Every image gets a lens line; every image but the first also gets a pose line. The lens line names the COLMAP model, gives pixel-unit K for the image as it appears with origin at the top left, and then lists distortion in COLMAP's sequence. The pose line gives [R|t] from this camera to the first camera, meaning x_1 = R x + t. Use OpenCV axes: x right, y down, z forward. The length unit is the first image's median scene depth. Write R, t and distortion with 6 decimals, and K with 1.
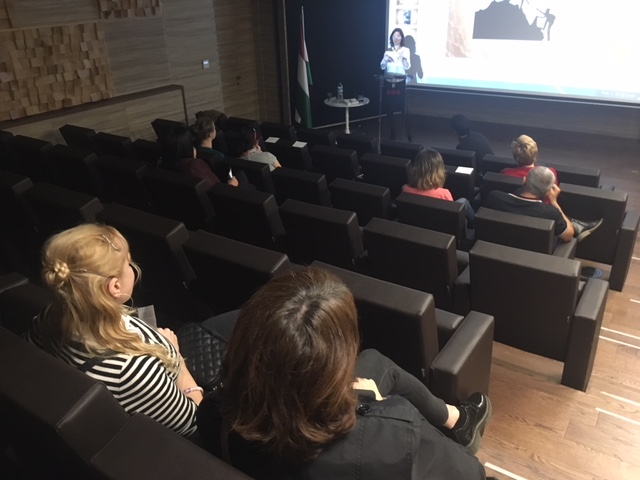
lens RADIAL K [[541.1, 0, 322.8], [0, 541.1, 239.2], [0, 0, 1]] dist [0.080929, -0.109269]
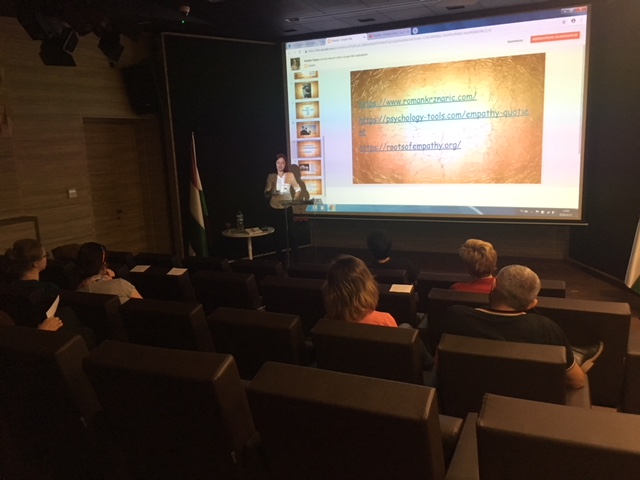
lens RADIAL K [[541.1, 0, 322.7], [0, 541.1, 240.6], [0, 0, 1]] dist [0.080929, -0.109269]
pose [[0.986424, -0.041893, 0.158788, 0.035745], [0.082672, 0.962134, -0.259737, -0.006520], [-0.141894, 0.269338, 0.952535, 0.249529]]
